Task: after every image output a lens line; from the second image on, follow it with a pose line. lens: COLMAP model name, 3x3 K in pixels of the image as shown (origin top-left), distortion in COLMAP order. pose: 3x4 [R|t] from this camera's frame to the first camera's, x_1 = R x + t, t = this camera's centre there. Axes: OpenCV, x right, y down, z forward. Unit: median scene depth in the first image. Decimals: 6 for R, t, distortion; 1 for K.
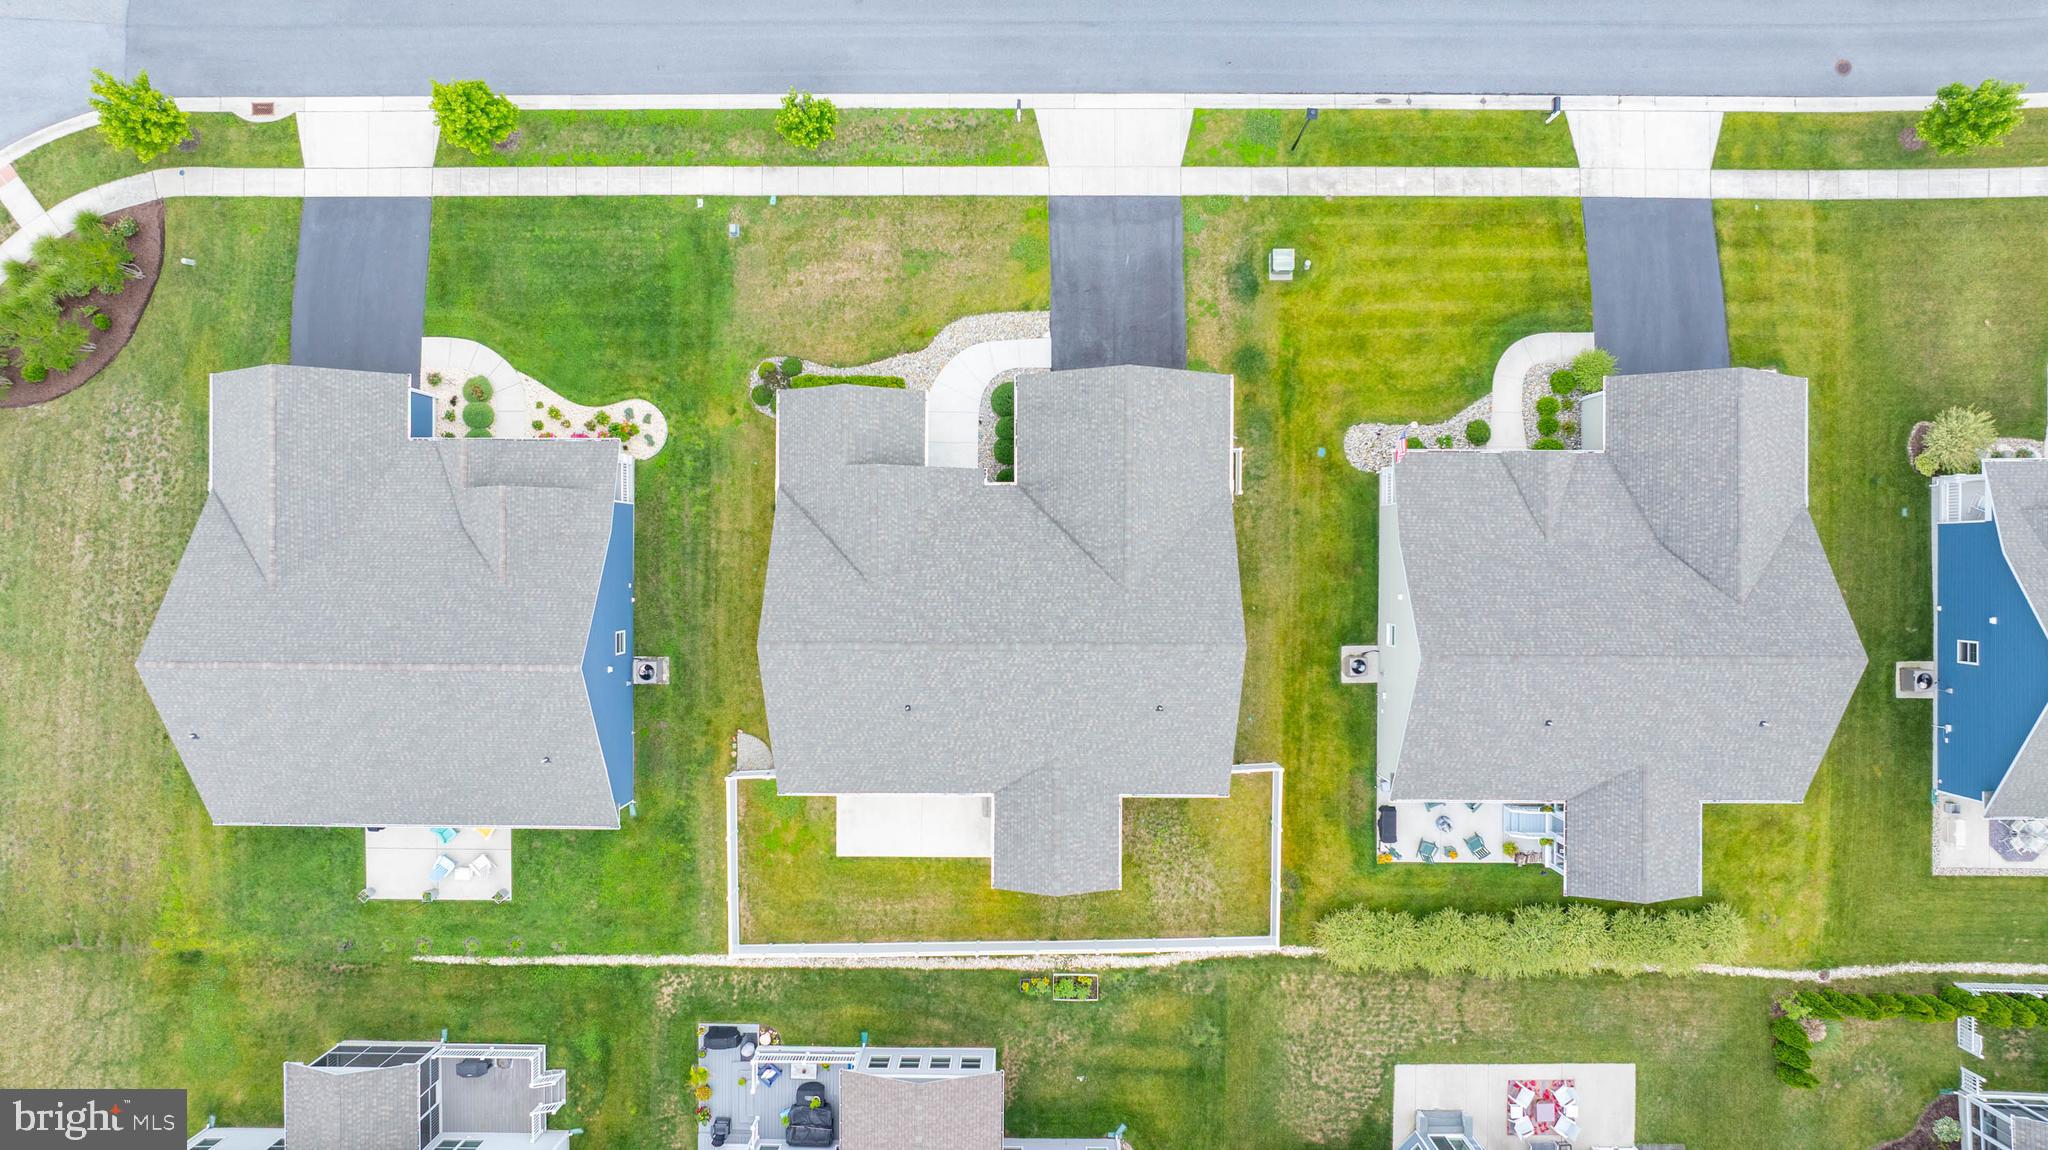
lens RADIAL K [[1438.5, 0, 1024.0], [0, 1438.5, 575.0], [0, 0, 1]] dist [-0.021229, 0.002233]
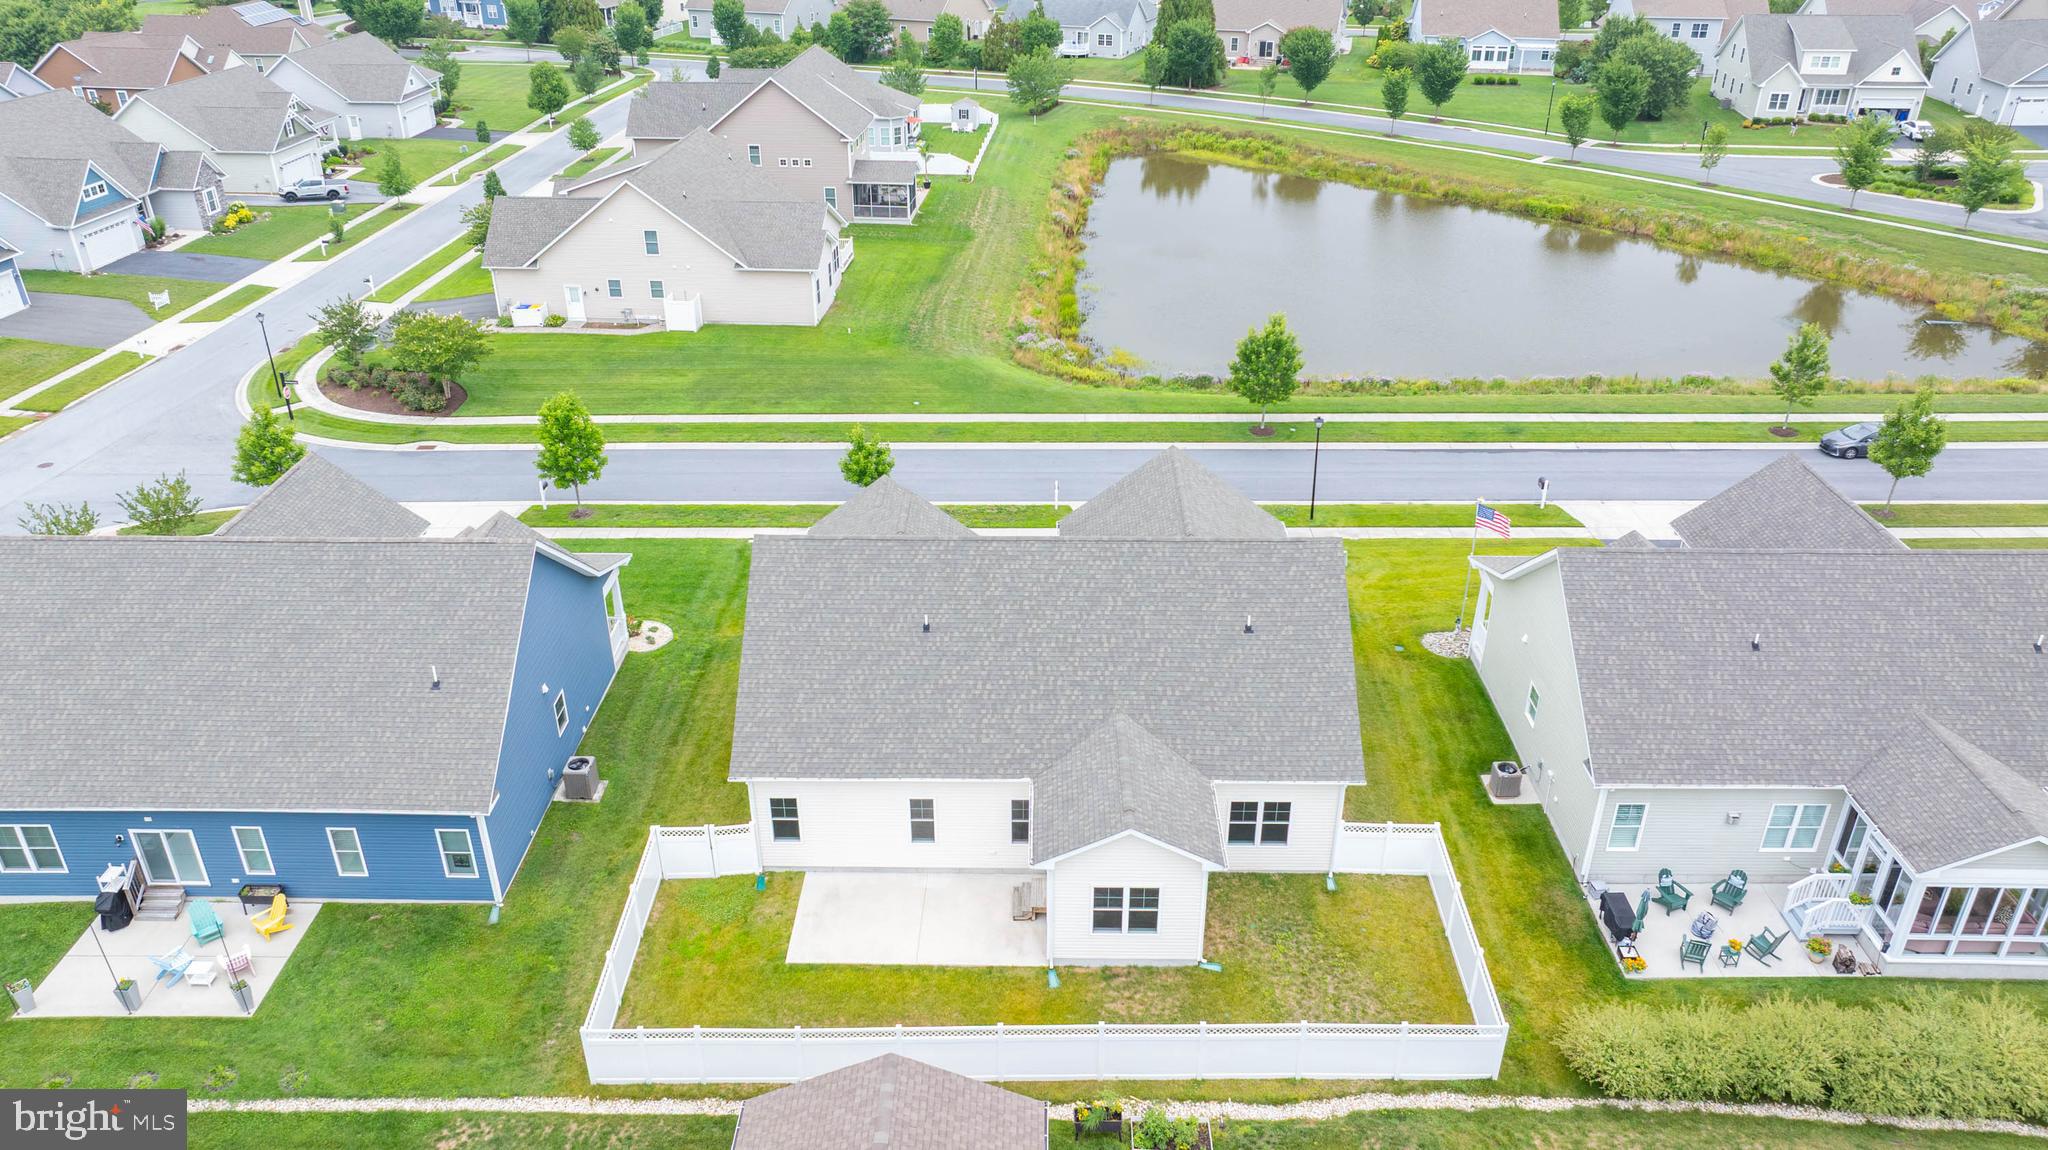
lens RADIAL K [[1438.5, 0, 1024.0], [0, 1438.5, 575.0], [0, 0, 1]] dist [-0.021229, 0.002233]
pose [[0.999946, 0.007058, -0.007593, -0.019405], [-0.009994, 0.461789, -0.886933, 0.685744], [-0.002753, 0.886962, 0.461835, 0.545113]]
